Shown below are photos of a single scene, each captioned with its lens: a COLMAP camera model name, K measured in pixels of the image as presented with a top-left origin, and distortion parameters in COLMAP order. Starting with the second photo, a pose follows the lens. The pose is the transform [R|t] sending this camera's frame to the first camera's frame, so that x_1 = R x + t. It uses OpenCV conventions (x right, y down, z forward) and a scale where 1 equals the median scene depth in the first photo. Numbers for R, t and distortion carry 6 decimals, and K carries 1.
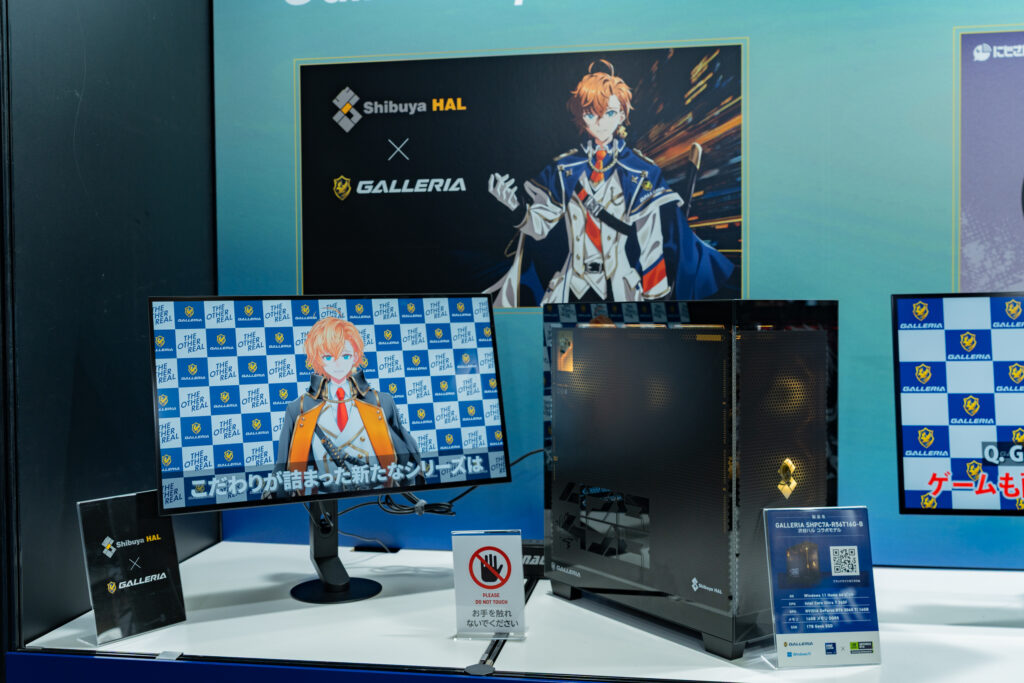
lens RADIAL K [[1024.4, 0, 506.2], [0, 1024.4, 340.4], [0, 0, 1]] dist [-0.008657, 0.000000]
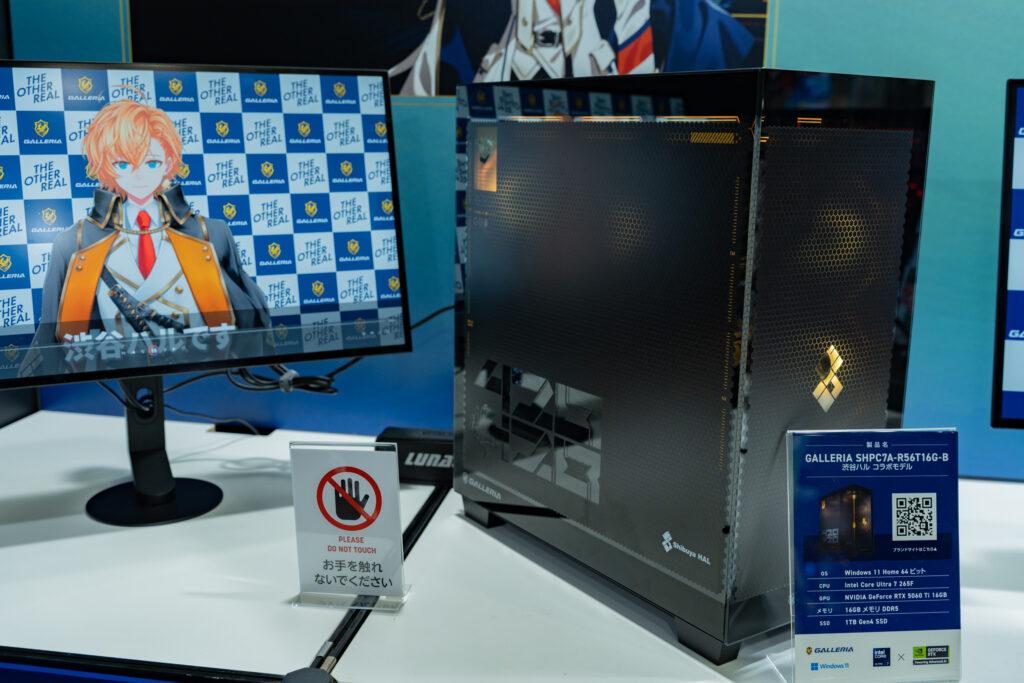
lens RADIAL K [[1024.4, 0, 505.5], [0, 1024.4, 332.7], [0, 0, 1]] dist [-0.008657, 0.000000]
pose [[0.999710, 0.022873, 0.007497, 0.066600], [-0.023808, 0.985507, 0.167954, 0.009253], [-0.003547, -0.168084, 0.985766, 0.346430]]
